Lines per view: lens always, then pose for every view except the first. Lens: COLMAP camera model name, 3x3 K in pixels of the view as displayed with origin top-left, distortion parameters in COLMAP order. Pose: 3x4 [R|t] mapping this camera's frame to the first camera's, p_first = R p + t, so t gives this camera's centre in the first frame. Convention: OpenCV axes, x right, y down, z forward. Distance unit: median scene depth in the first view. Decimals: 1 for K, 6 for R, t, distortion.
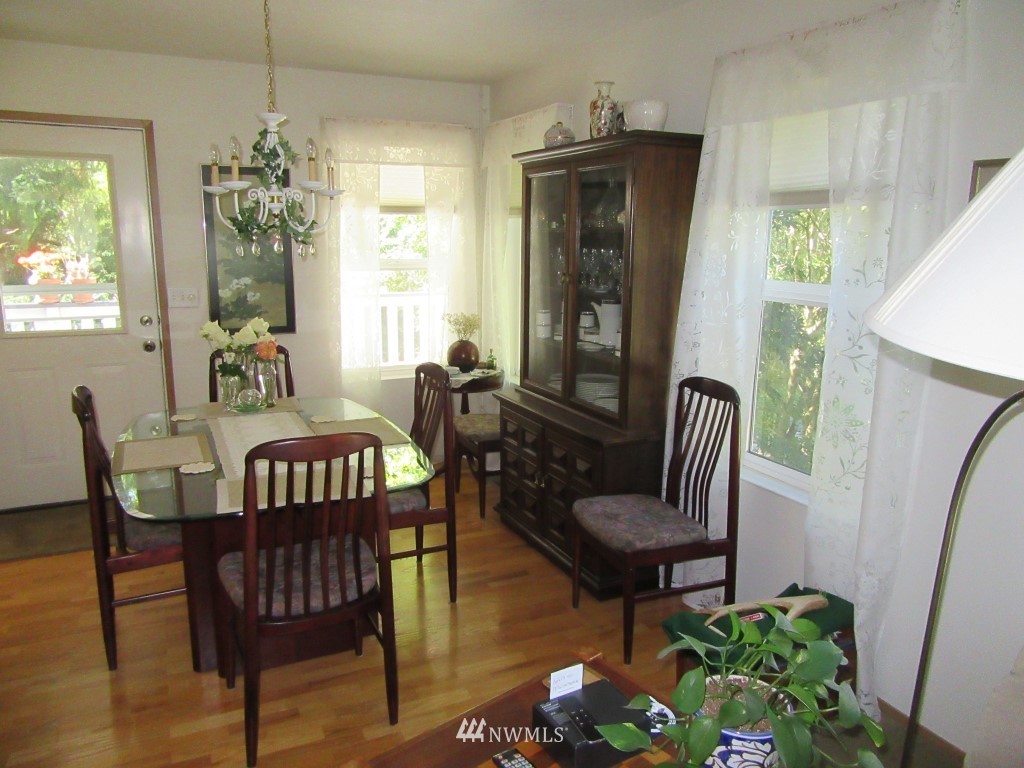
lens RADIAL K [[751.6, 0, 509.9], [0, 751.6, 384.1], [0, 0, 1]] dist [-0.021358, 0.009821]
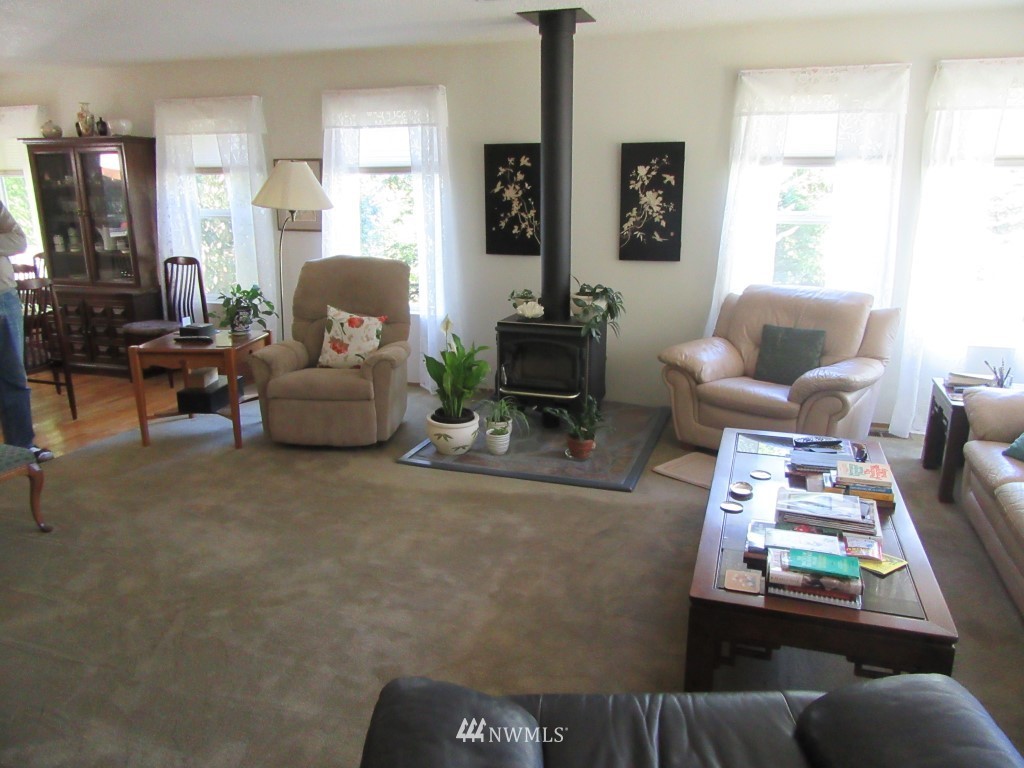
lens RADIAL K [[751.6, 0, 509.9], [0, 751.6, 384.1], [0, 0, 1]] dist [-0.021358, 0.009821]
pose [[0.696413, -0.185262, 0.693316, -0.600140], [0.146328, 0.982465, 0.115544, 0.232073], [-0.702564, 0.020985, 0.711311, -1.111282]]
